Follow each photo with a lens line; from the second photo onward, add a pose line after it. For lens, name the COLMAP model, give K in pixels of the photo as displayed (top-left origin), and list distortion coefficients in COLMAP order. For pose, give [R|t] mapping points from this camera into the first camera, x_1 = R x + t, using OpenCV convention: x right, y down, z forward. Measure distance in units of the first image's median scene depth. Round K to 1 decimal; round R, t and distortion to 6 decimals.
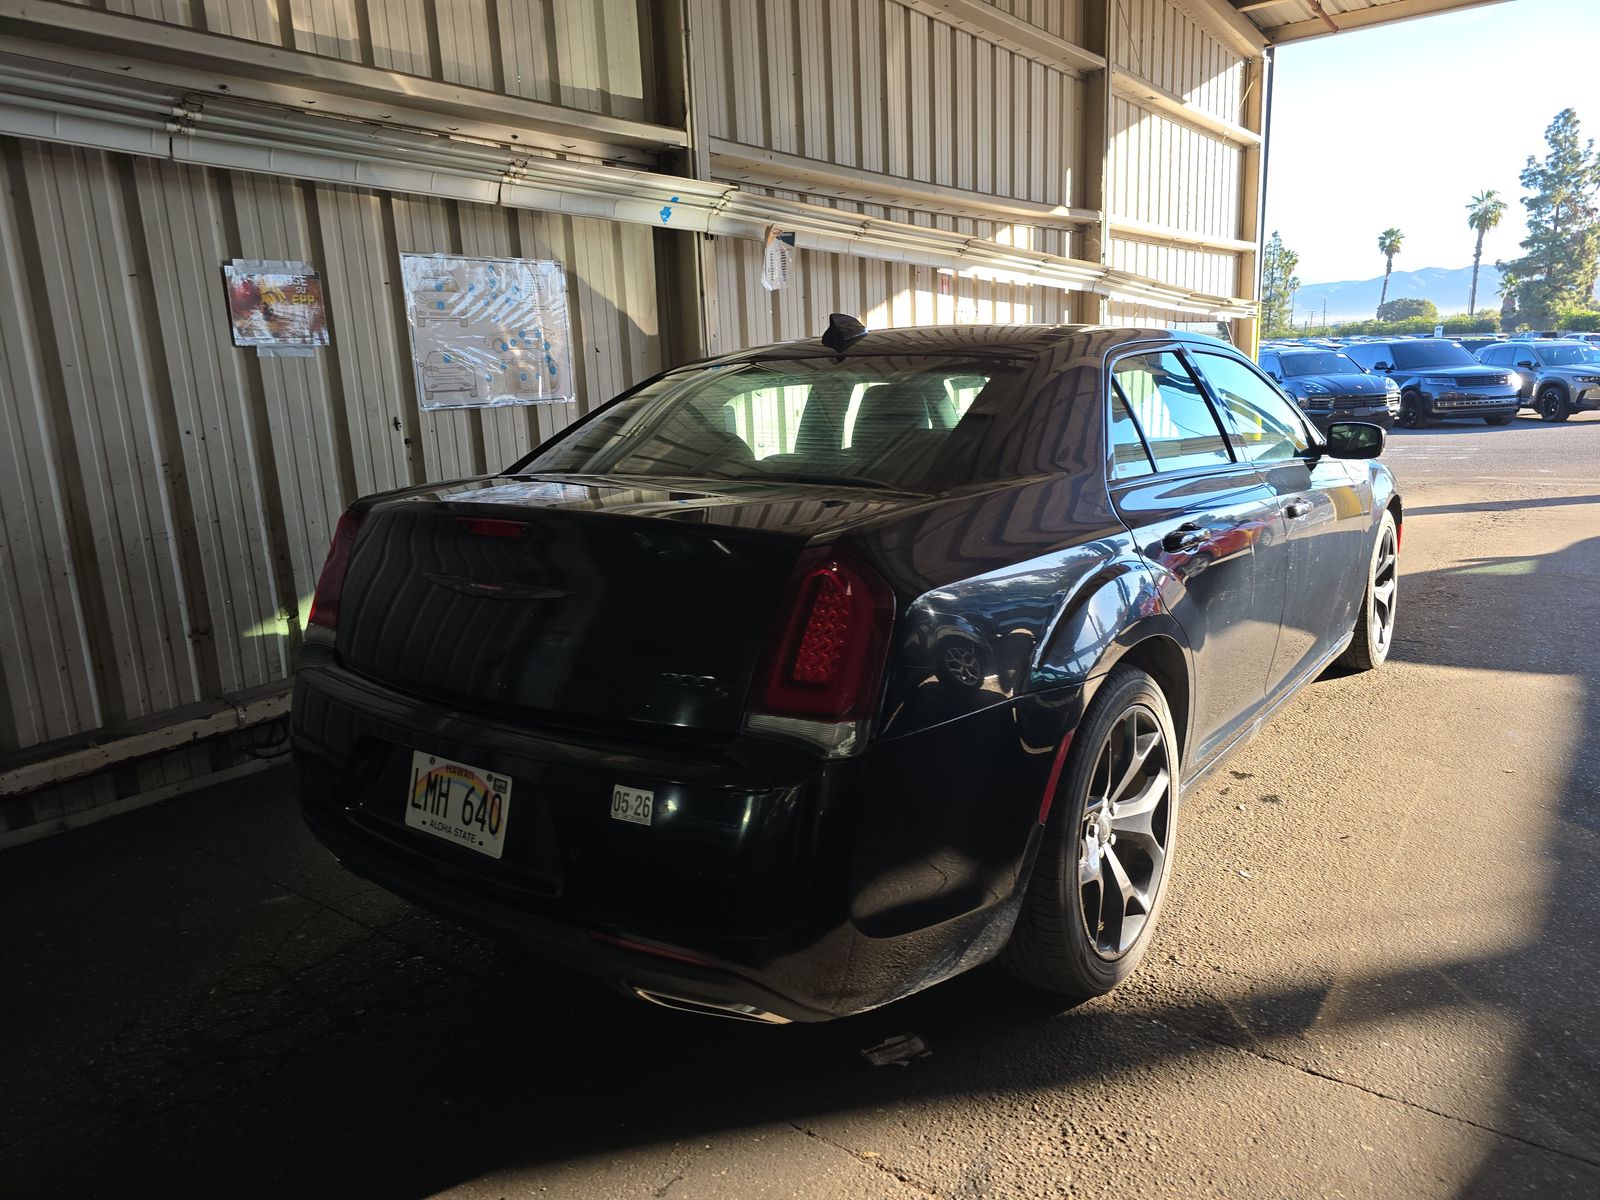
lens RADIAL K [[1052.4, 0, 812.8], [0, 1052.4, 596.8], [0, 0, 1]] dist [0.035576, -0.026448]
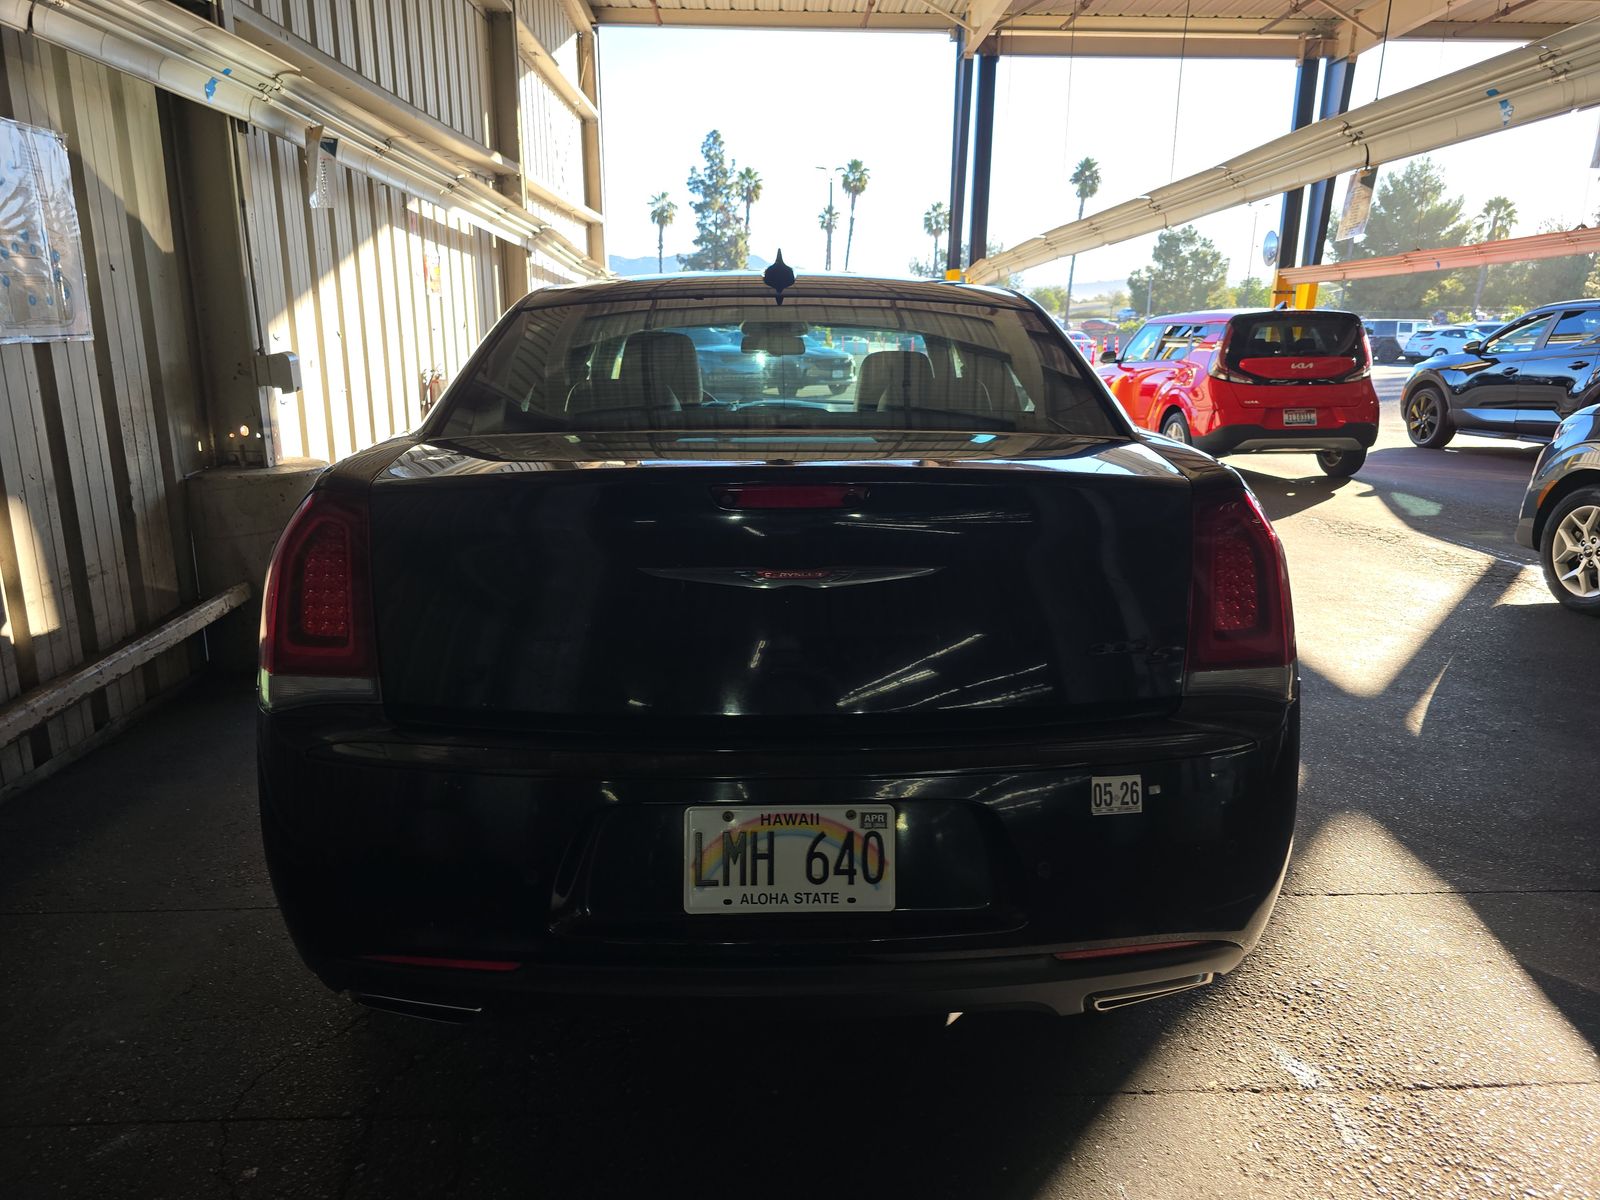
lens RADIAL K [[1052.4, 0, 798.1], [0, 1052.4, 603.6], [0, 0, 1]] dist [0.035576, -0.026448]
pose [[0.787643, -0.113286, 0.605628, -0.742398], [0.091438, 0.993559, 0.066932, -0.037298], [-0.609309, 0.002659, 0.792928, 0.381471]]
